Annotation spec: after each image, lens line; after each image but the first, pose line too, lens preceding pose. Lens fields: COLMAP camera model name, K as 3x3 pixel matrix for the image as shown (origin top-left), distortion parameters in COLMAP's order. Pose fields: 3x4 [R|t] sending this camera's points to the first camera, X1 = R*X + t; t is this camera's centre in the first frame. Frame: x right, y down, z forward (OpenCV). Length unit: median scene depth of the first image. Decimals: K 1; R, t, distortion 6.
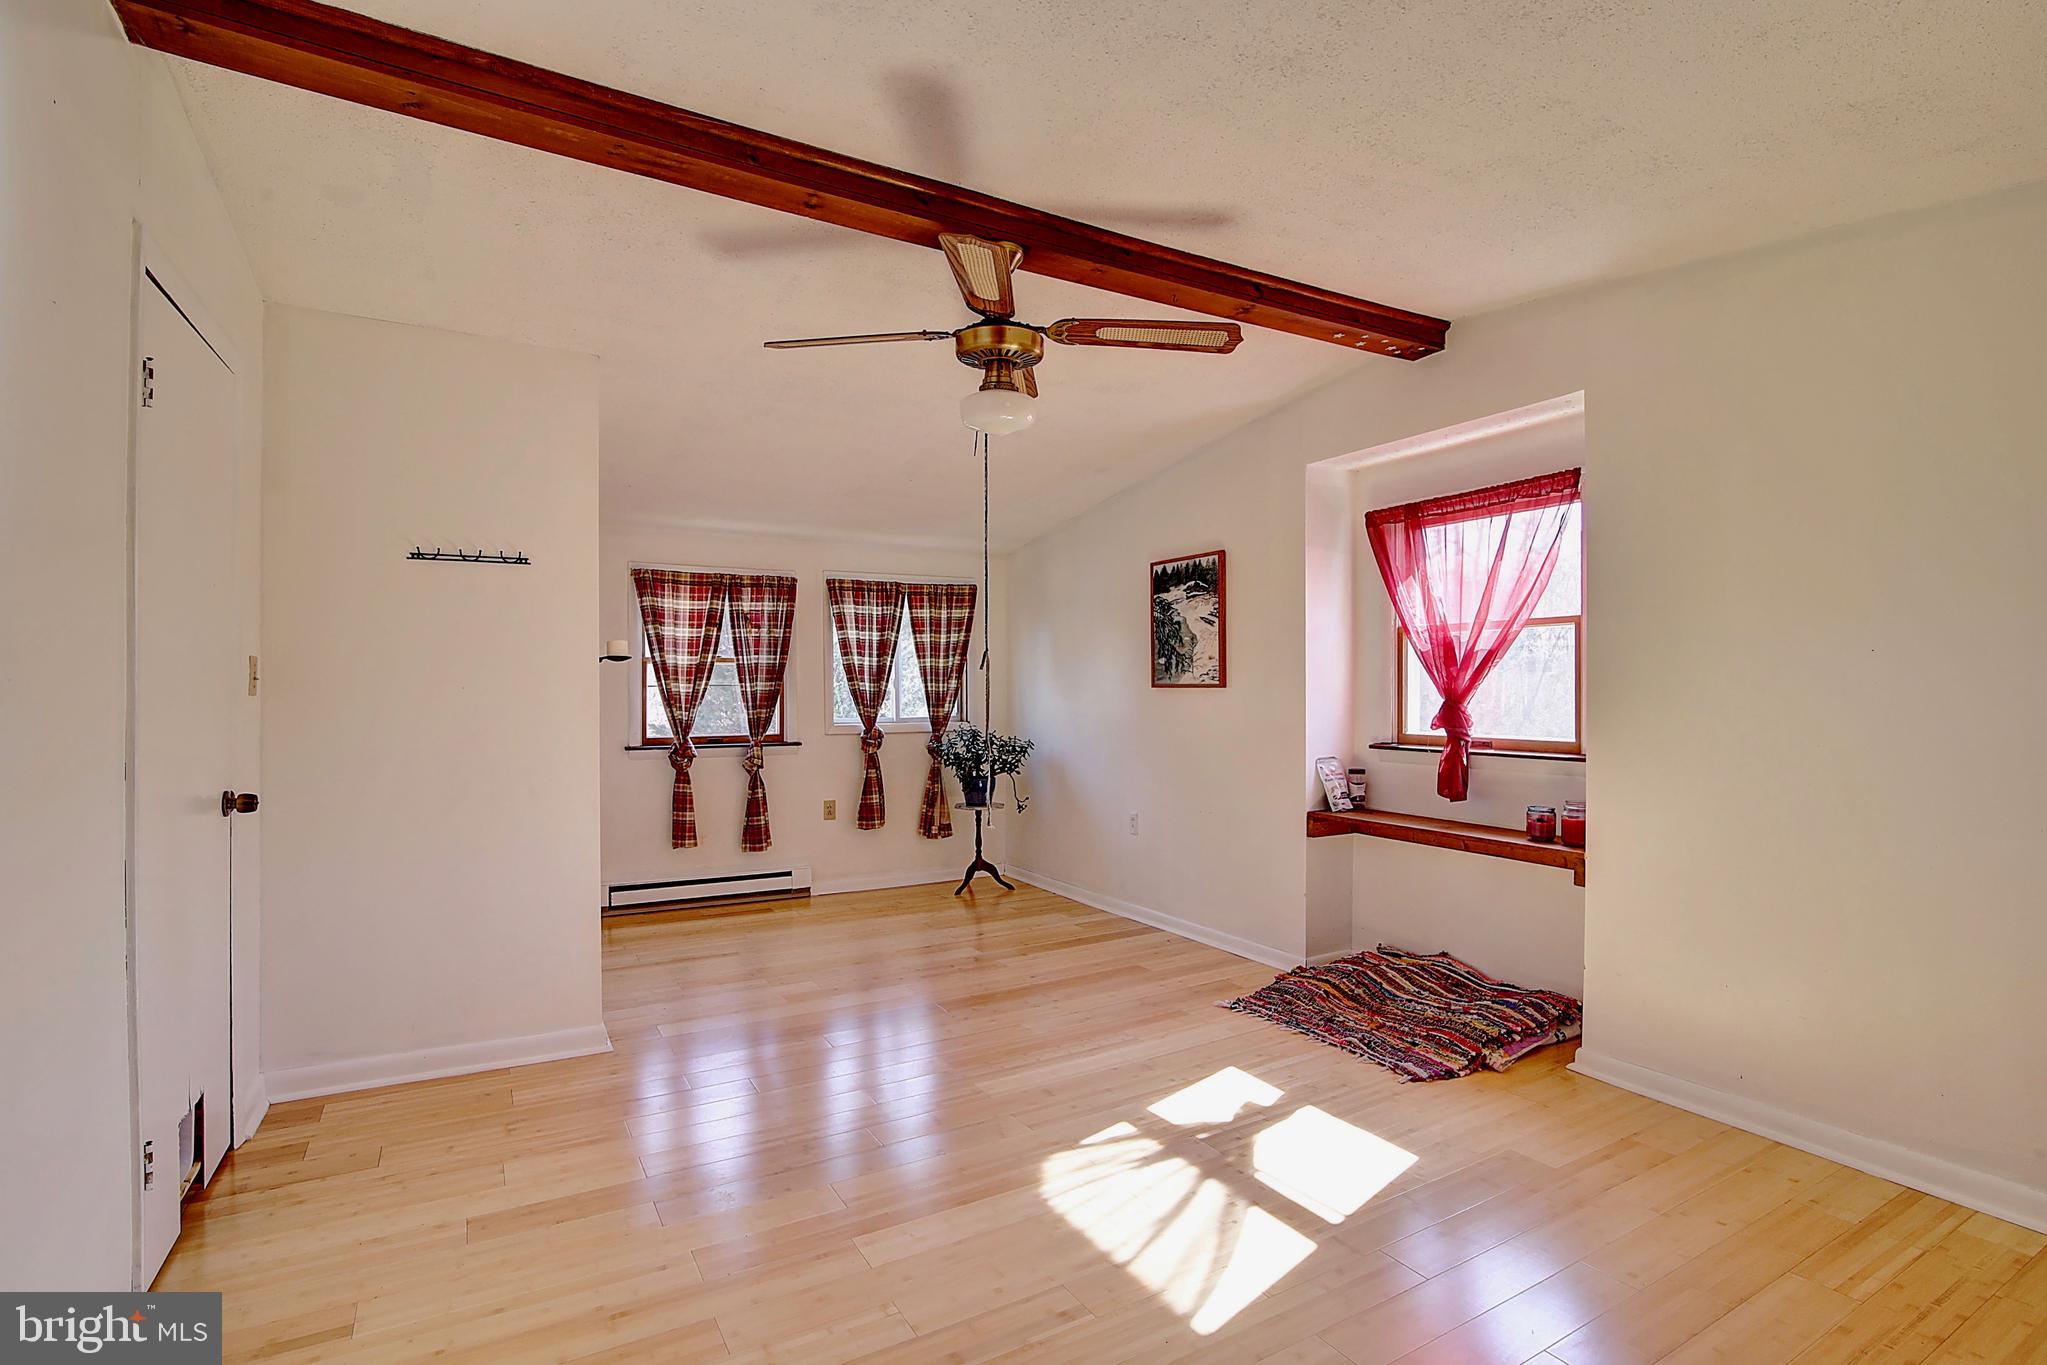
lens RADIAL K [[937.6, 0, 1021.2], [0, 937.6, 684.3], [0, 0, 1]] dist [-0.019797, 0.000600]
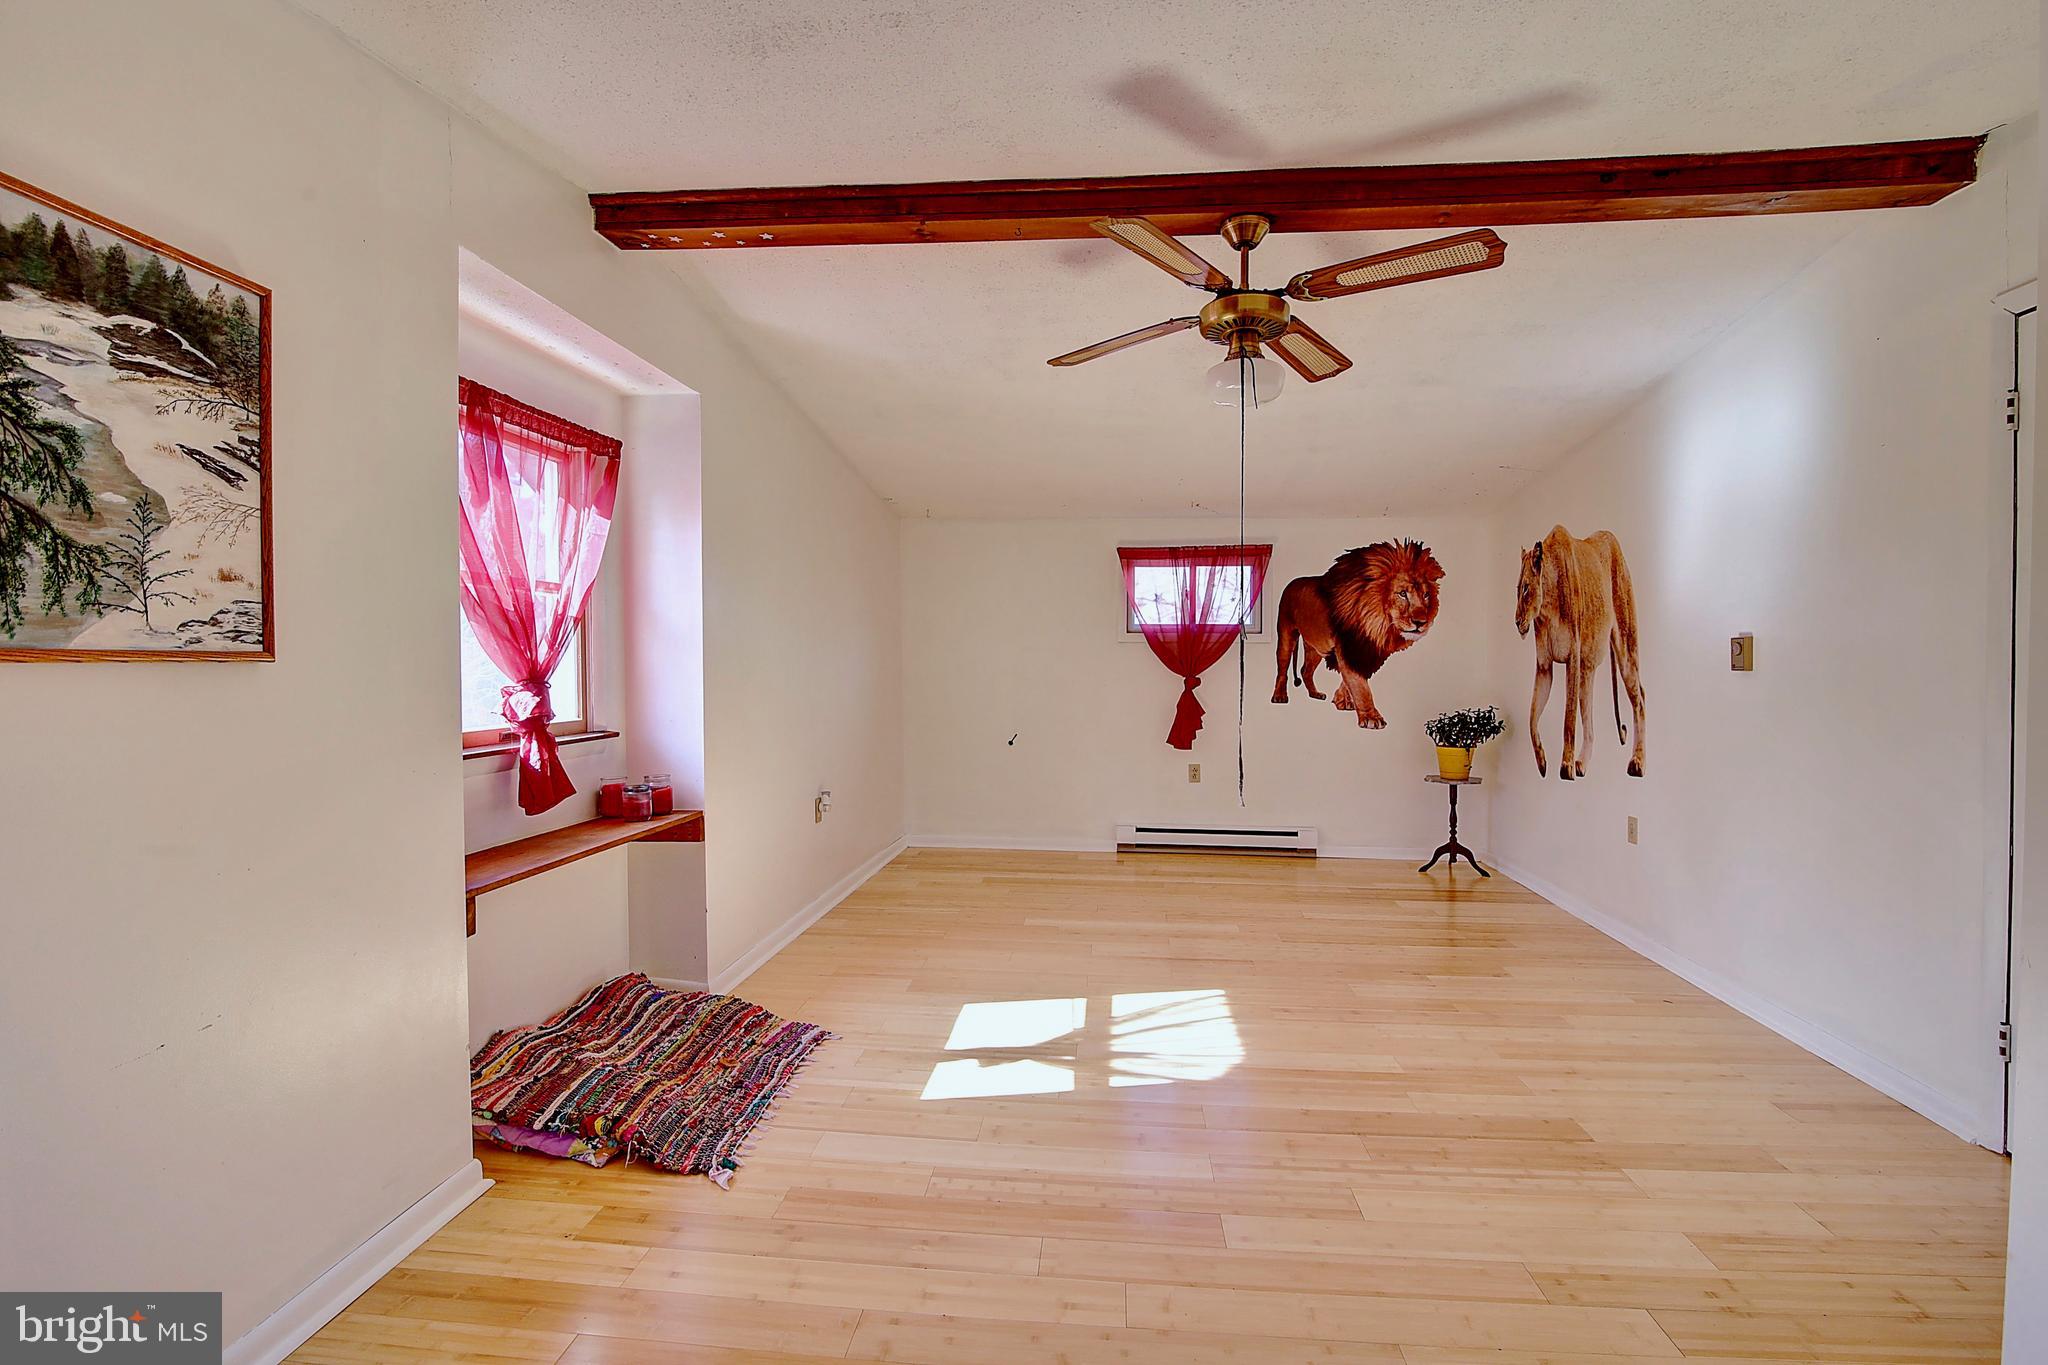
lens RADIAL K [[938.1, 0, 1021.7], [0, 938.1, 684.3], [0, 0, 1]] dist [-0.019797, 0.000600]
pose [[-0.809099, -0.010758, 0.587574, -0.276758], [0.000891, 0.999809, 0.019532, 0.006415], [-0.587672, 0.016326, -0.808935, 1.280079]]
